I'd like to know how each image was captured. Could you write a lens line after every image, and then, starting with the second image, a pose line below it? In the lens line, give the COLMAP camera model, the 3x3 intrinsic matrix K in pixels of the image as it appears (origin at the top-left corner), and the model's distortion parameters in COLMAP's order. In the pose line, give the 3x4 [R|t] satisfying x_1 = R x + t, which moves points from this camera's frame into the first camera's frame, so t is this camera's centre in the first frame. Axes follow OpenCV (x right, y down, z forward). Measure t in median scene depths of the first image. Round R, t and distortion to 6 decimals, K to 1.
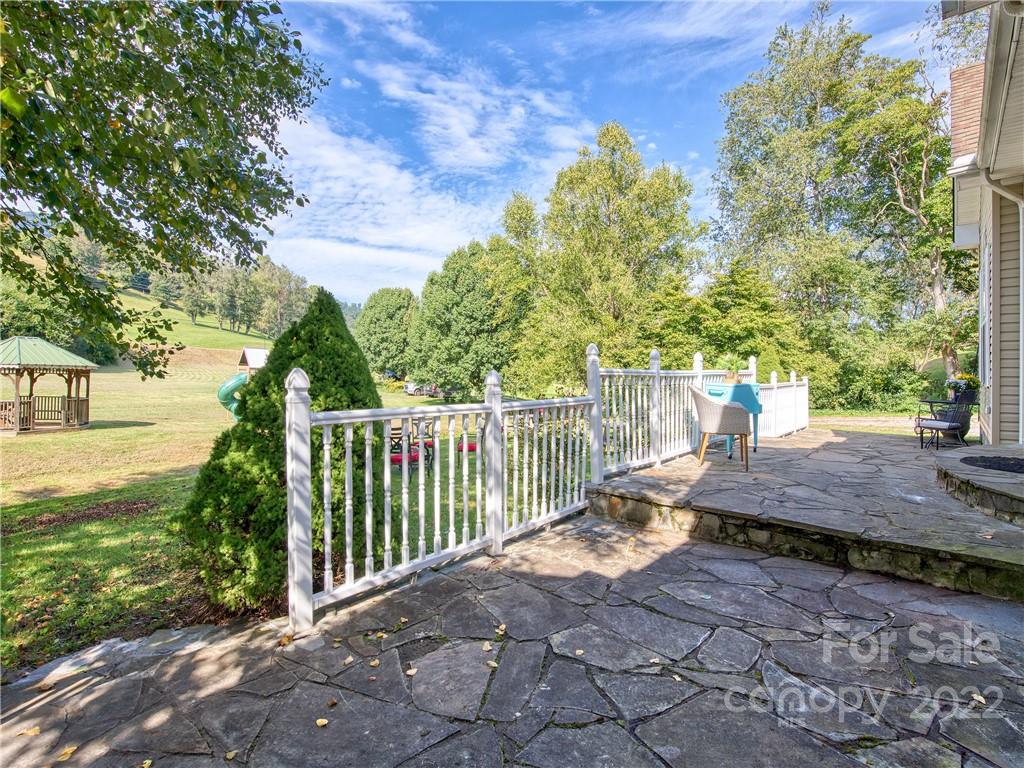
lens RADIAL K [[501.9, 0, 511.6], [0, 501.9, 384.7], [0, 0, 1]] dist [-0.000243, -0.000015]
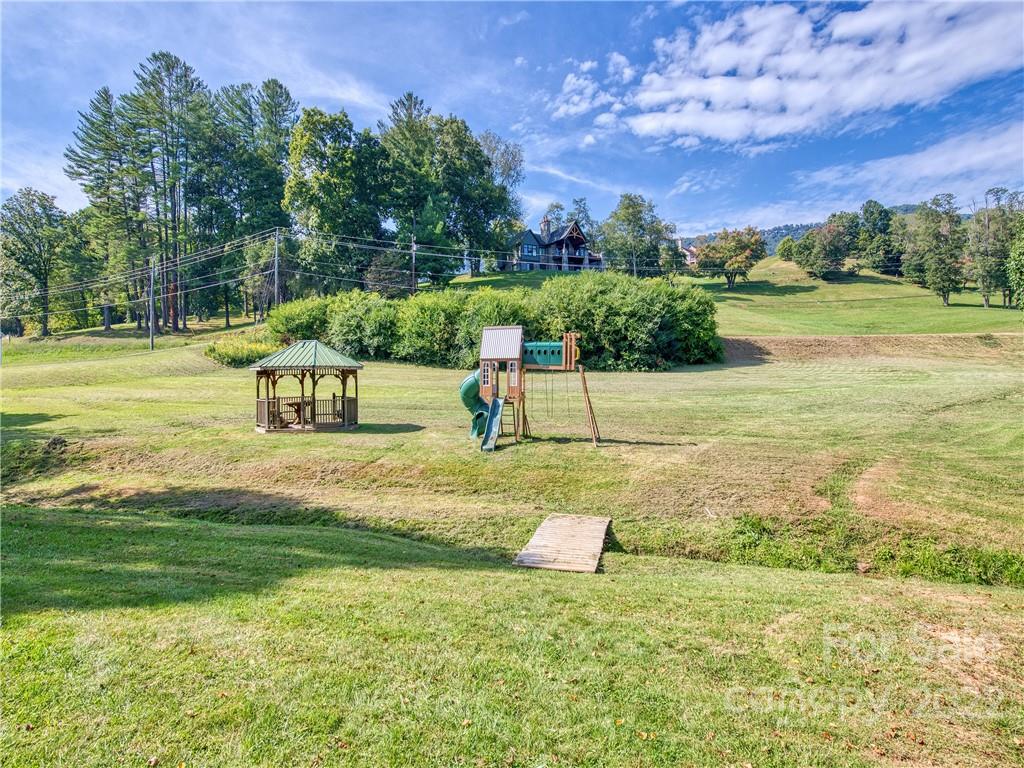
lens RADIAL K [[542.1, 0, 512.0], [0, 542.1, 385.1], [0, 0, 1]] dist [-0.002305, -0.000345]
pose [[0.193323, -0.004023, -0.981127, 0.239489], [0.003782, 0.999987, -0.003355, 0.003727], [0.981128, -0.003062, 0.193335, 1.089532]]
